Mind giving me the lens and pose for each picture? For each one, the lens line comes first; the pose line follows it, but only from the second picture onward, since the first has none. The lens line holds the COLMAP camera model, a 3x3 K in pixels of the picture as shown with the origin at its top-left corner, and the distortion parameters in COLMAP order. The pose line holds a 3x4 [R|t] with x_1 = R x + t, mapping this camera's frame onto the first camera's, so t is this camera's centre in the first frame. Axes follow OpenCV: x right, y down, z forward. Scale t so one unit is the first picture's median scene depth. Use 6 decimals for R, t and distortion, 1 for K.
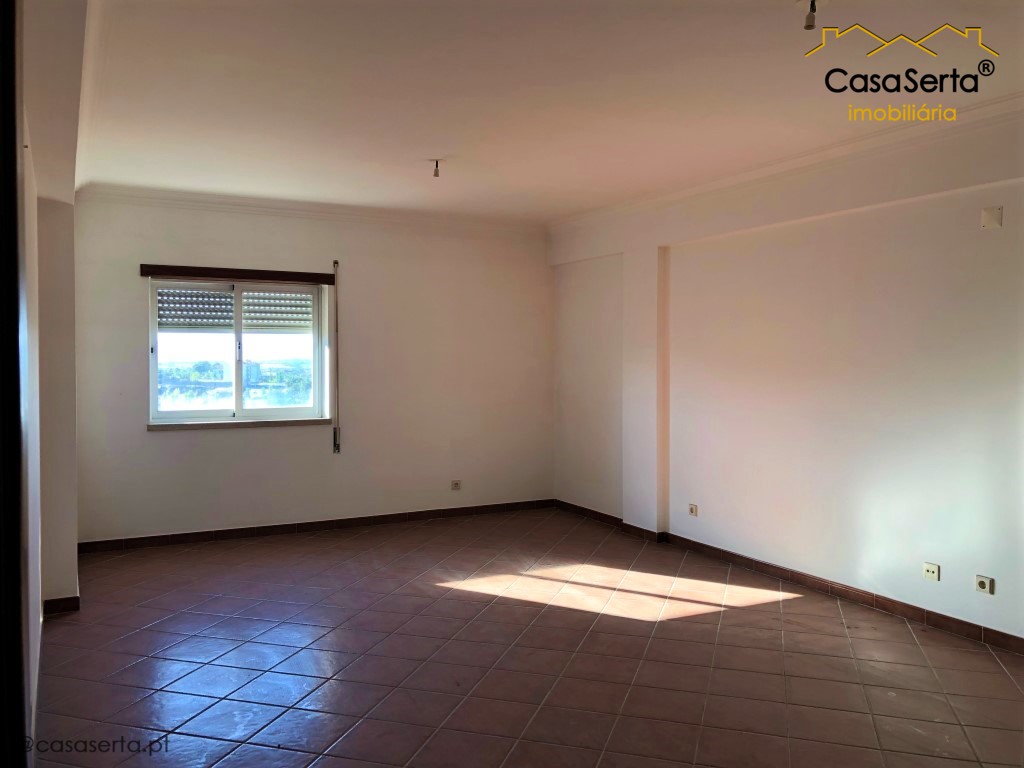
lens RADIAL K [[845.3, 0, 512.0], [0, 845.3, 384.0], [0, 0, 1]] dist [-0.009084, -0.053329]
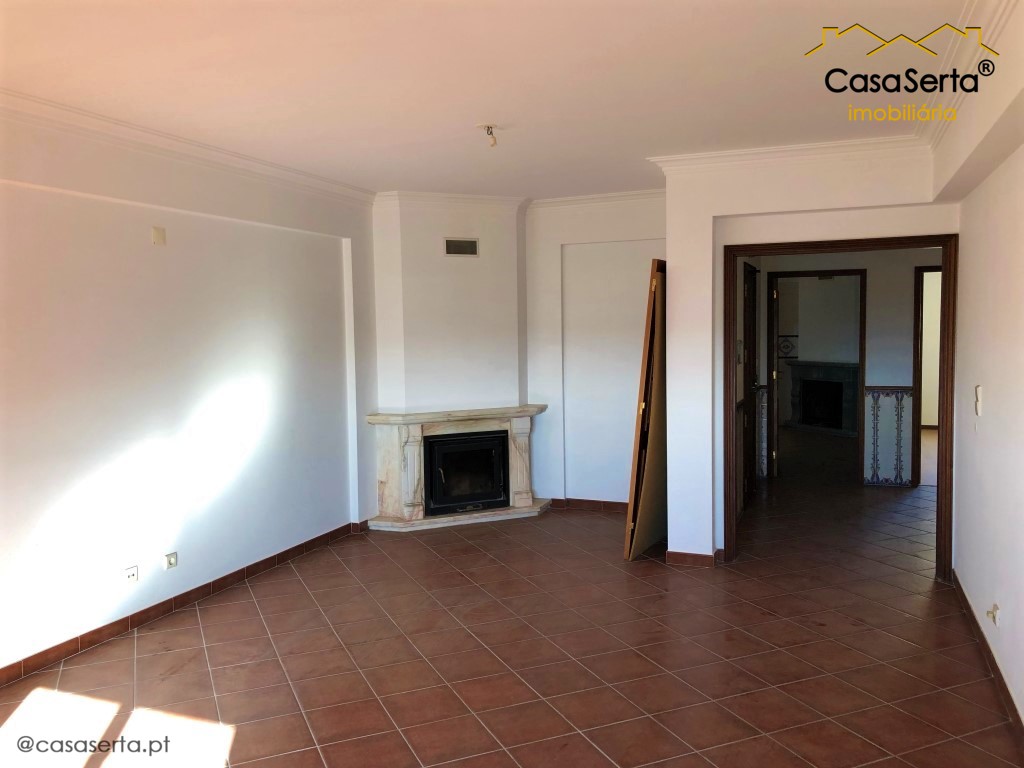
lens RADIAL K [[845.3, 0, 512.0], [0, 845.3, 384.0], [0, 0, 1]] dist [-0.009084, -0.053329]
pose [[-0.653579, -0.048473, 0.755304, -0.539619], [0.038764, 0.994493, 0.097367, -0.084721], [-0.755865, 0.092916, -0.648101, 1.257163]]
